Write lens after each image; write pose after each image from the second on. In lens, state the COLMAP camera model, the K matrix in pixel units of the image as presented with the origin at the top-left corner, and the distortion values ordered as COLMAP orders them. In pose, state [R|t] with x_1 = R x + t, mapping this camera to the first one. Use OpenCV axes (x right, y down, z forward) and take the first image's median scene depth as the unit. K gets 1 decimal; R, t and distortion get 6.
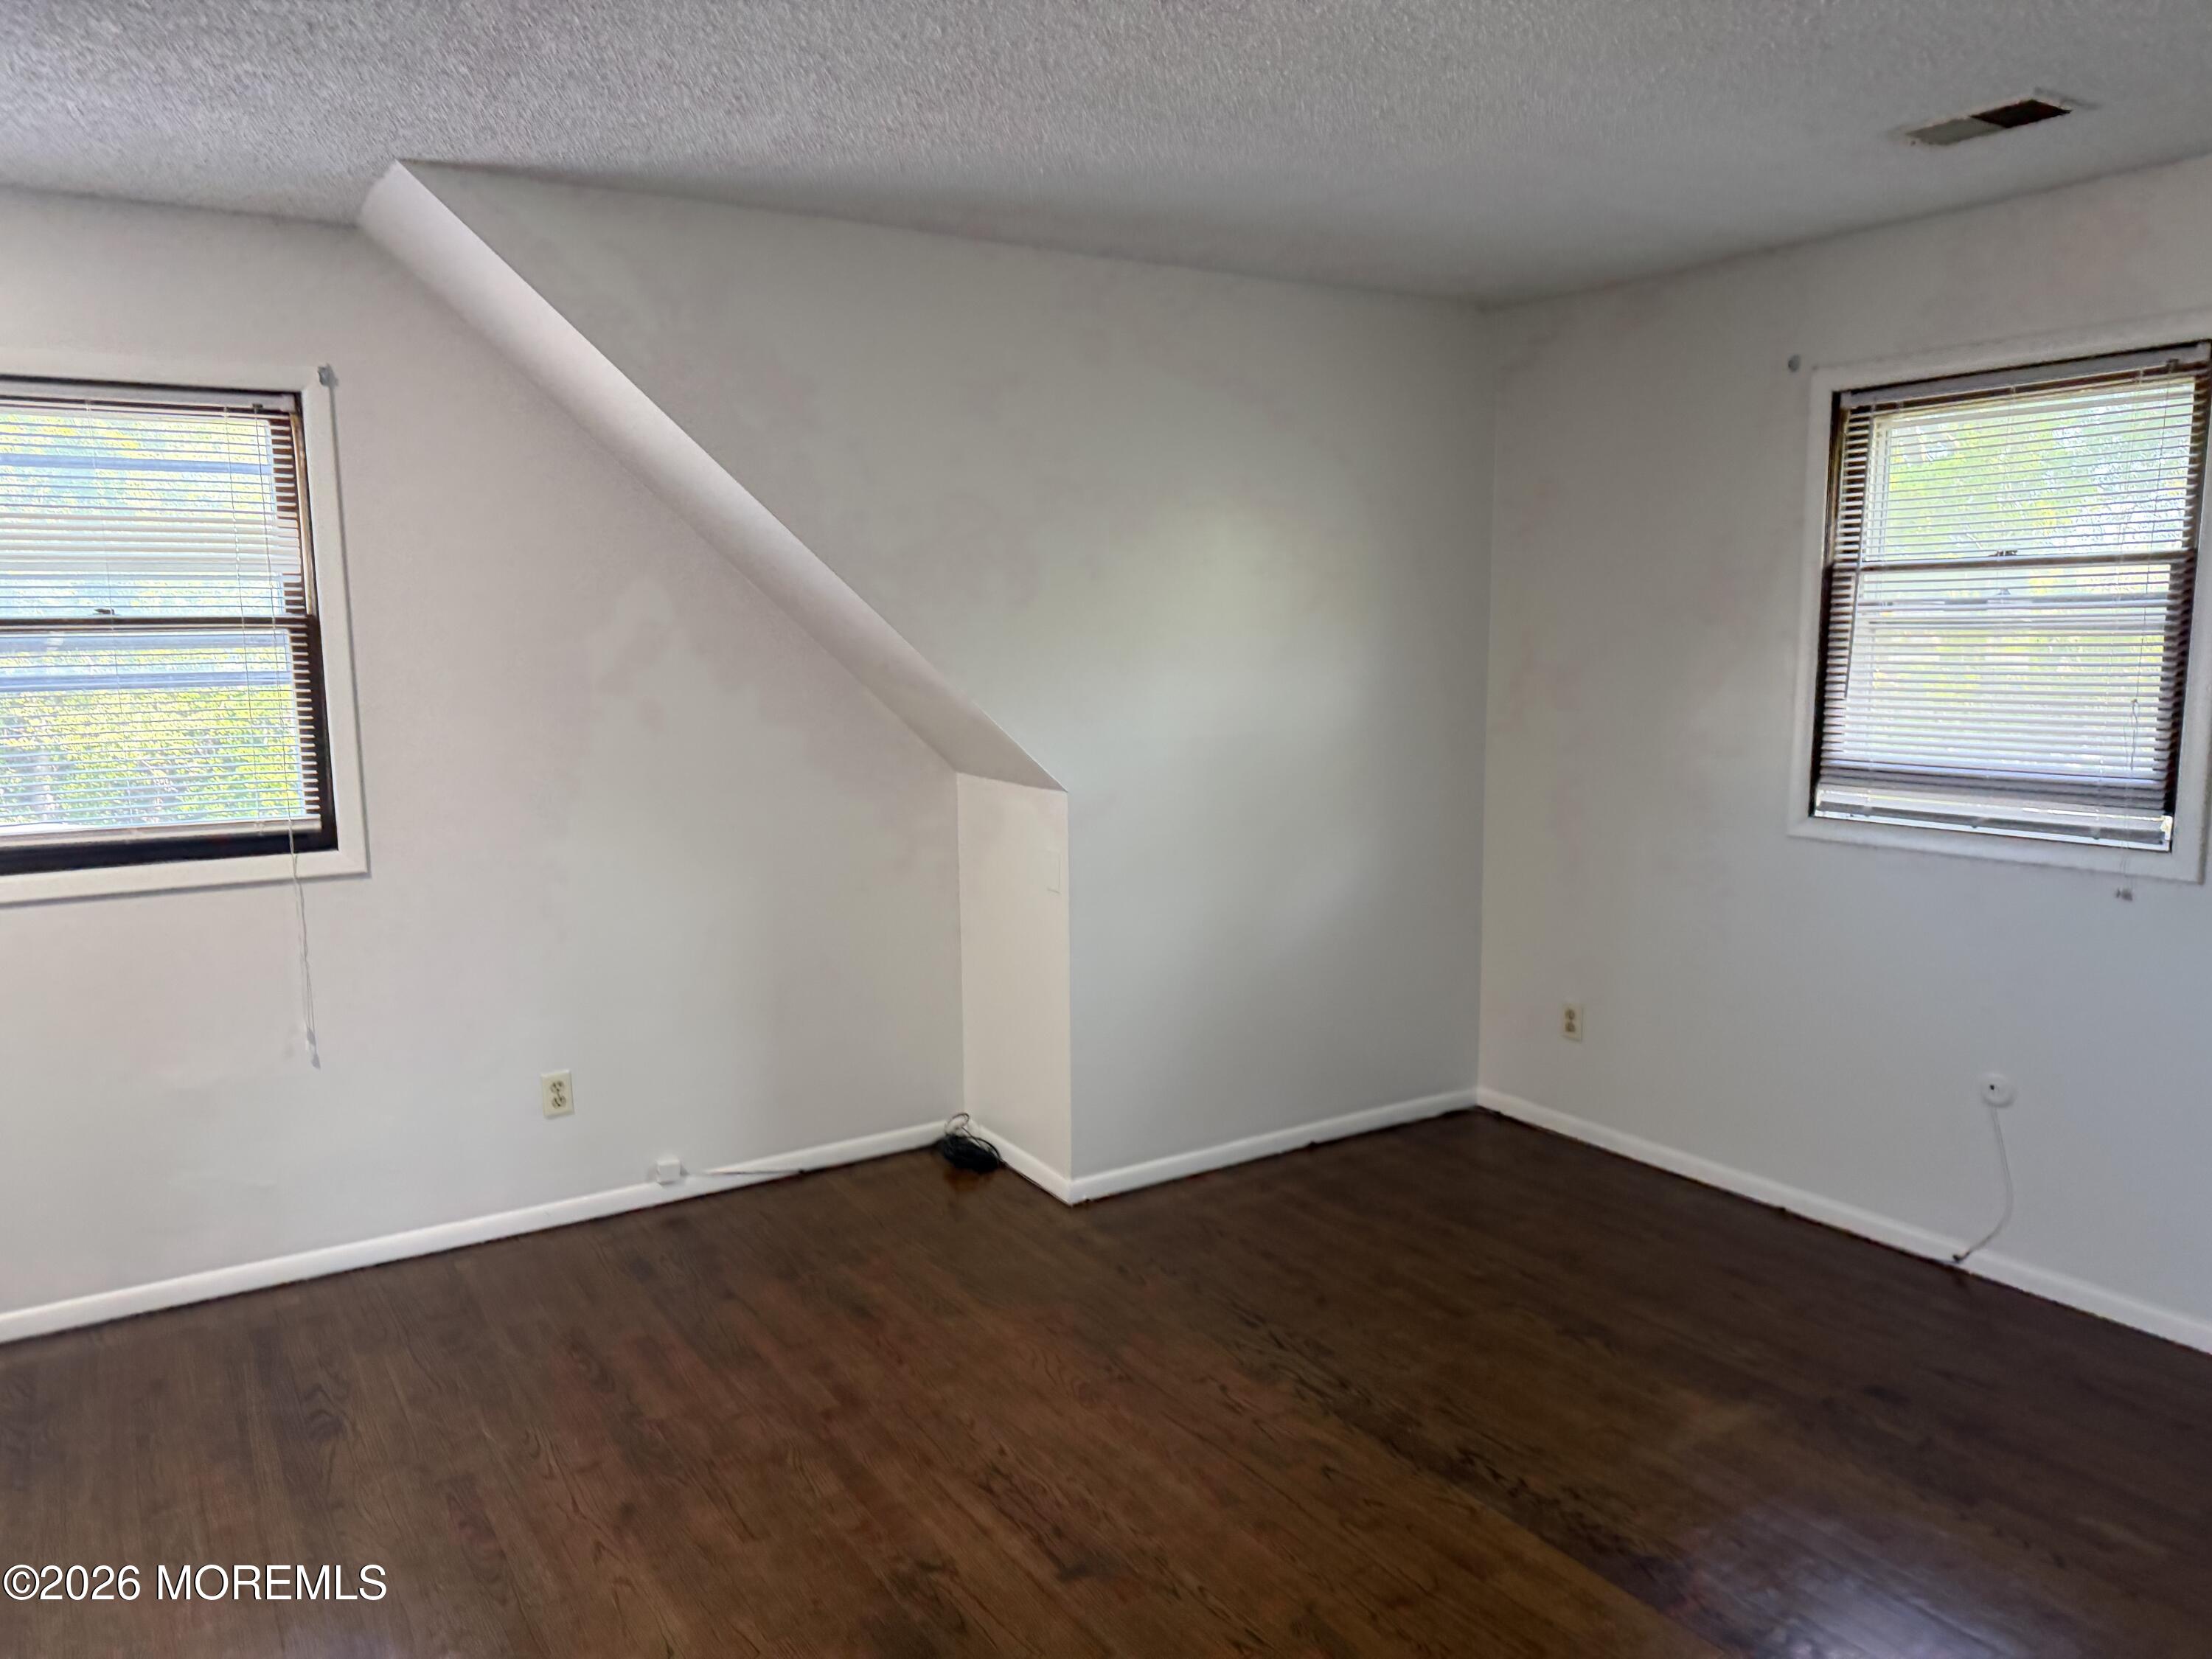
lens RADIAL K [[1523.3, 0, 1106.0], [0, 1523.3, 829.5], [0, 0, 1]] dist [0.000405, -0.031713]
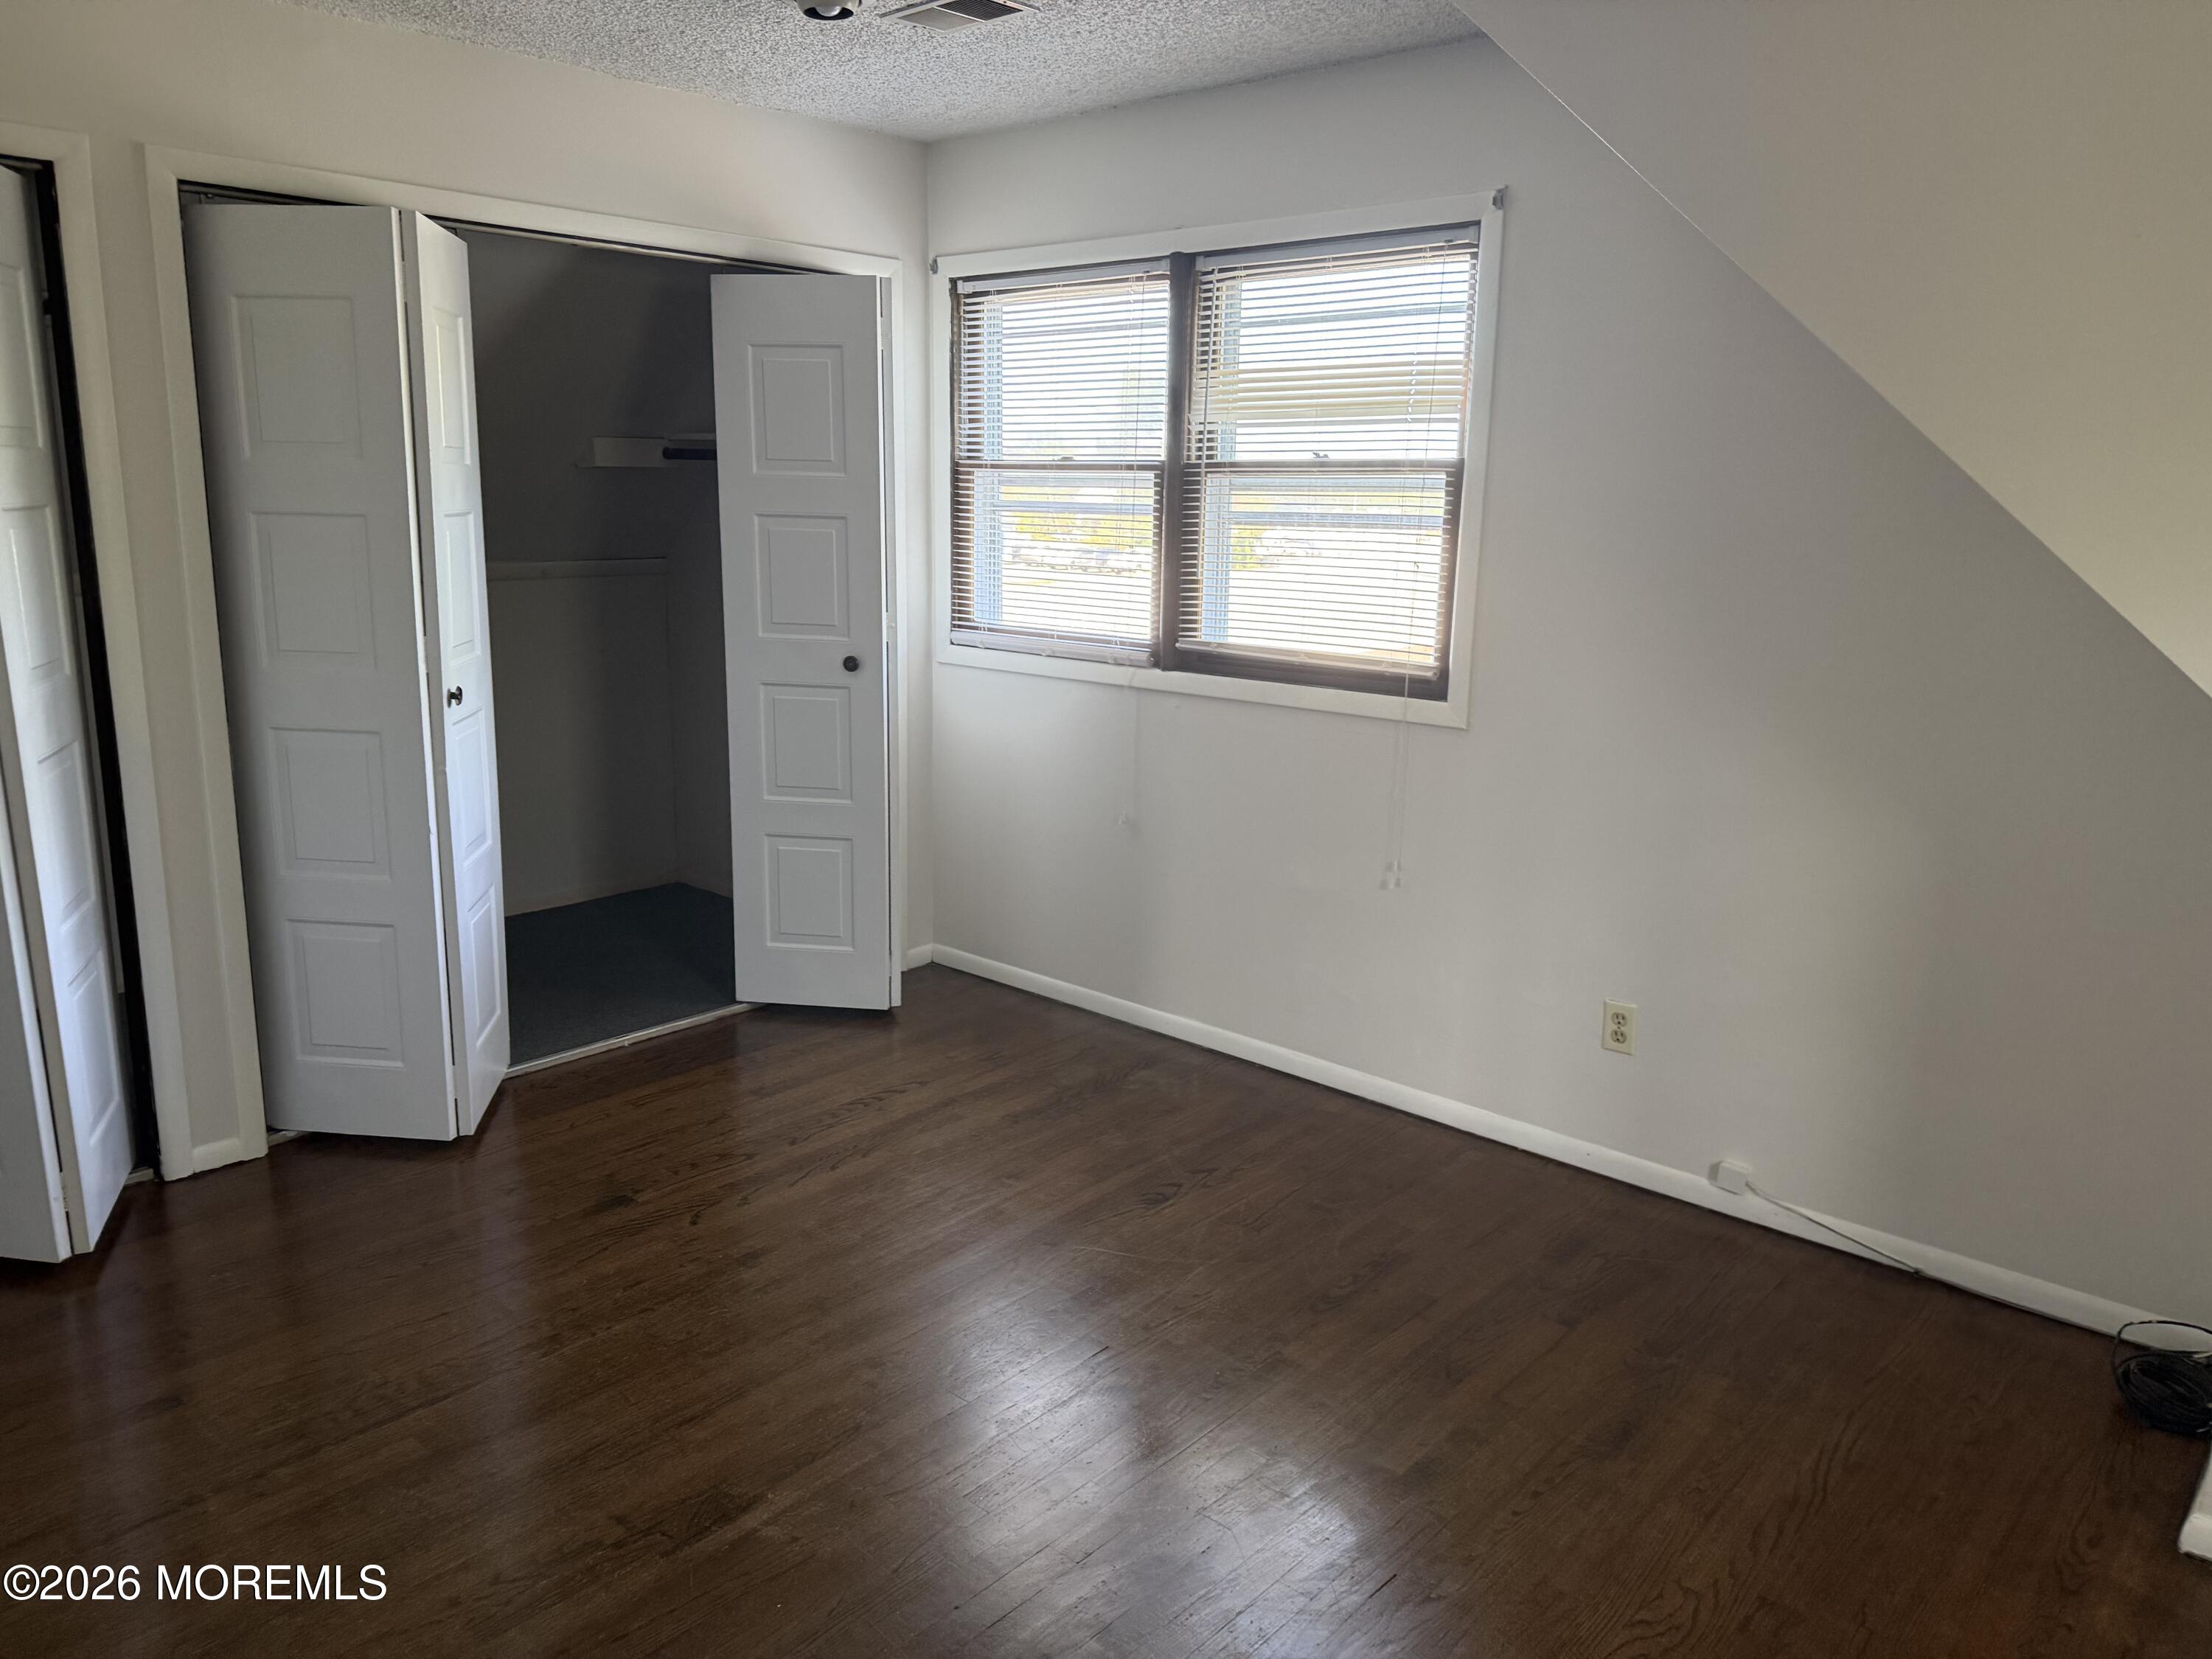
lens RADIAL K [[1643.3, 0, 1337.6], [0, 1643.3, 856.2], [0, 0, 1]] dist [0.028620, -0.000708]
pose [[0.235202, 0.221814, -0.946297, 0.519680], [-0.141490, 0.971053, 0.192449, -0.086199], [0.961593, 0.088627, 0.259778, 0.676090]]
